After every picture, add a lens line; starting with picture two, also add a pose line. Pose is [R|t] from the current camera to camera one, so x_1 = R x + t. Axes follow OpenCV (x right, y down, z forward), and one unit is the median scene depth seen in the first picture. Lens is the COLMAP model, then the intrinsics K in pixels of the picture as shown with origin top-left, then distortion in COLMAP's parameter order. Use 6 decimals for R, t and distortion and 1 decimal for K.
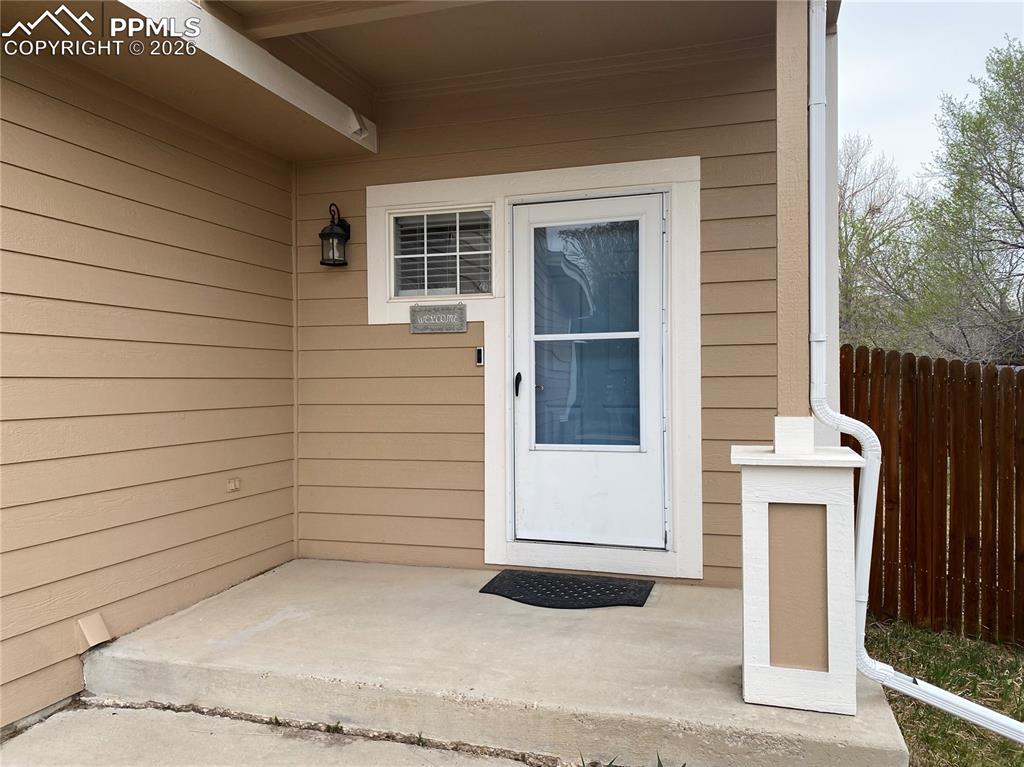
lens RADIAL K [[769.3, 0, 512.0], [0, 769.3, 383.5], [0, 0, 1]] dist [0.041706, 0.000219]
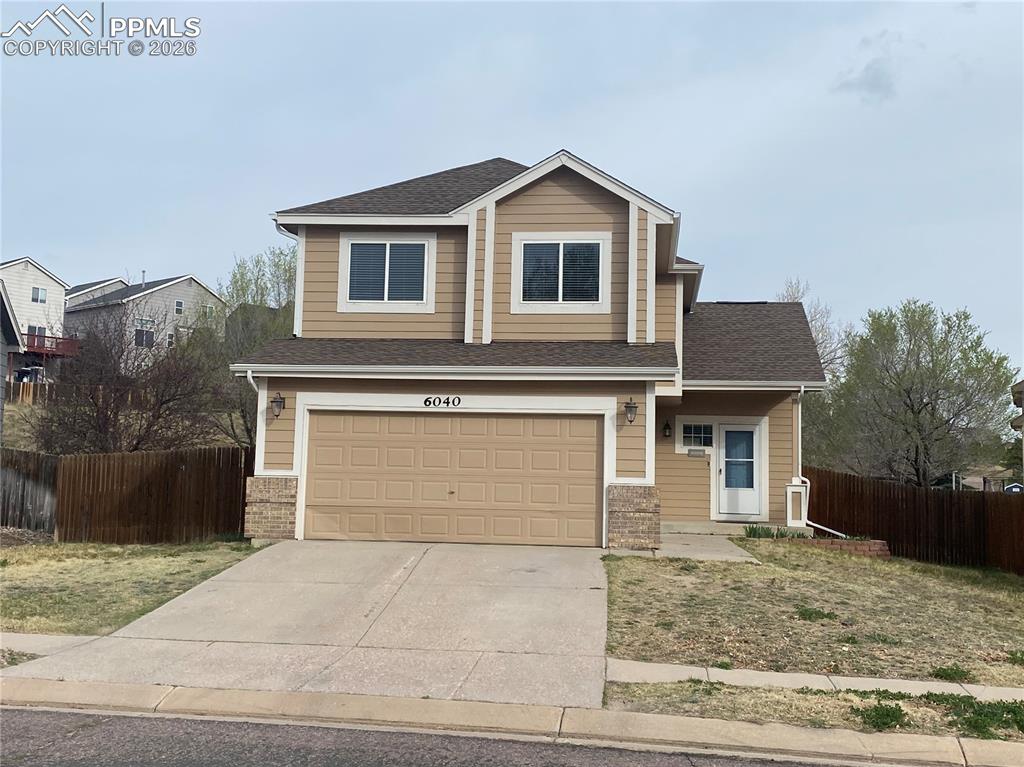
lens RADIAL K [[1192.8, 0, 512.0], [0, 1192.8, 383.5], [0, 0, 1]] dist [0.183338, -0.552301]
pose [[0.981145, 0.050016, 0.186687, -2.074591], [-0.030492, 0.993896, -0.106024, 0.221702], [-0.190850, 0.098333, 0.976682, -4.501767]]
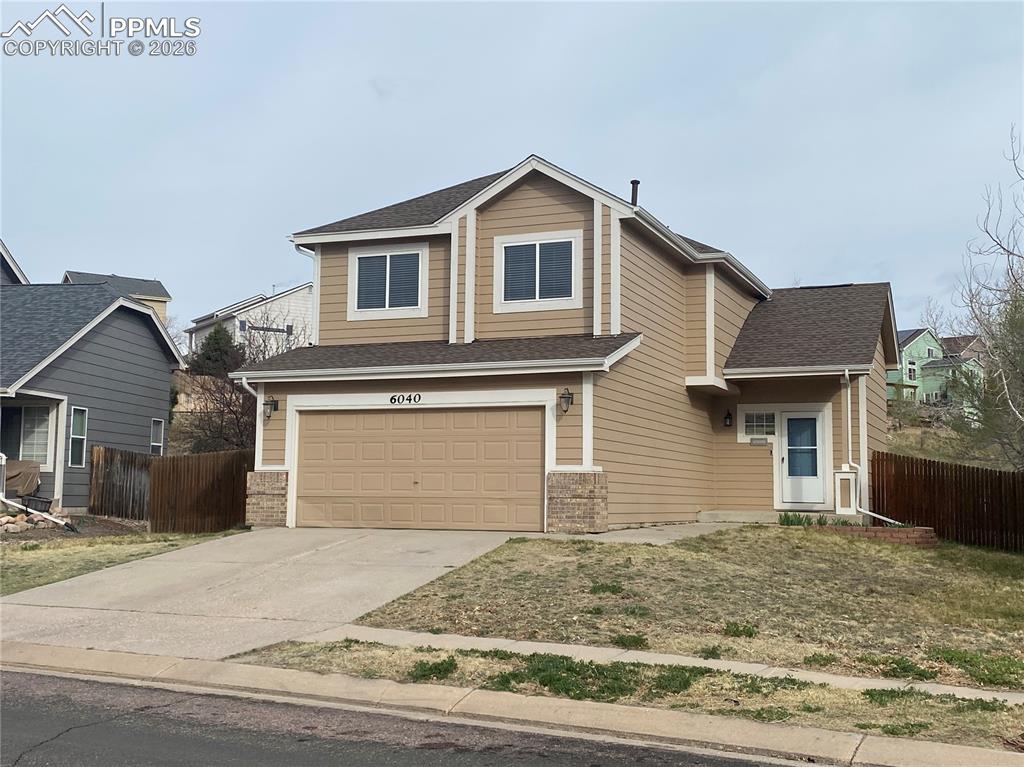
lens RADIAL K [[1192.8, 0, 512.0], [0, 1192.8, 383.5], [0, 0, 1]] dist [0.183338, -0.552301]
pose [[0.995799, 0.010276, -0.090989, -0.756006], [-0.019445, 0.994751, -0.100462, 0.237361], [0.089479, 0.101809, 0.990772, -4.811333]]
